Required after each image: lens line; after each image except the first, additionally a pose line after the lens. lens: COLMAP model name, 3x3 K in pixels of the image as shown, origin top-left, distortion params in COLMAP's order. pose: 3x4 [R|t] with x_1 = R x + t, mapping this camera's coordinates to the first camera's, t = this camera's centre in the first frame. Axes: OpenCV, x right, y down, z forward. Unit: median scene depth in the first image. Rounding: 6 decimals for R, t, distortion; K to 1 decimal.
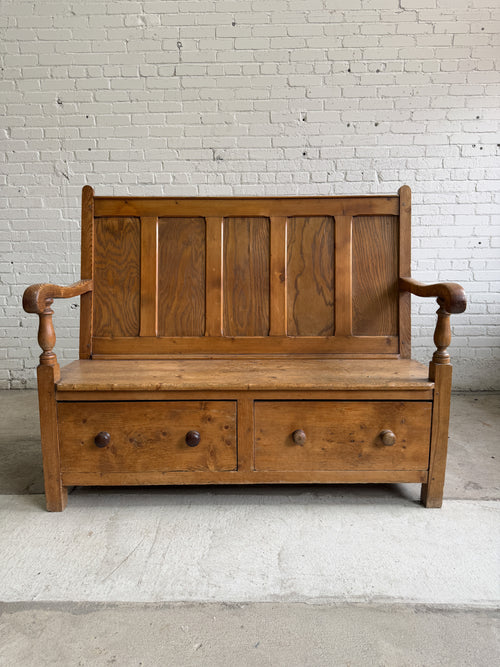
lens RADIAL K [[480.9, 0, 251.4], [0, 480.9, 334.1], [0, 0, 1]] dist [0.017687, -0.027940]
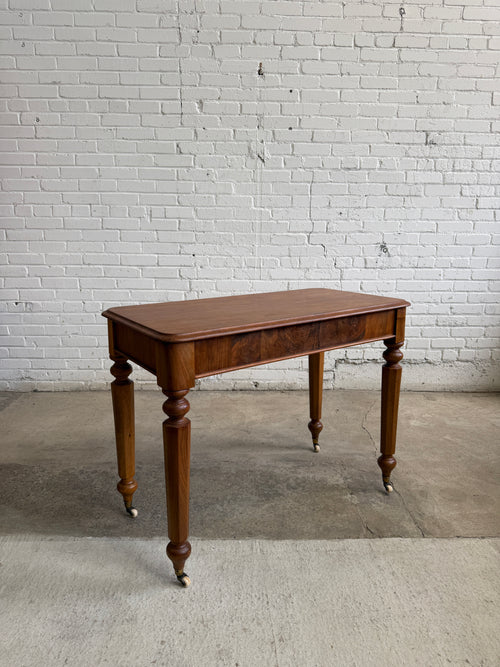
lens RADIAL K [[480.9, 0, 246.6], [0, 480.9, 335.0], [0, 0, 1]] dist [0.017687, -0.027940]
pose [[0.998559, 0.005974, 0.053334, -0.465709], [-0.009530, 0.997730, 0.066666, -0.061491], [-0.052815, -0.067078, 0.996349, 0.090981]]
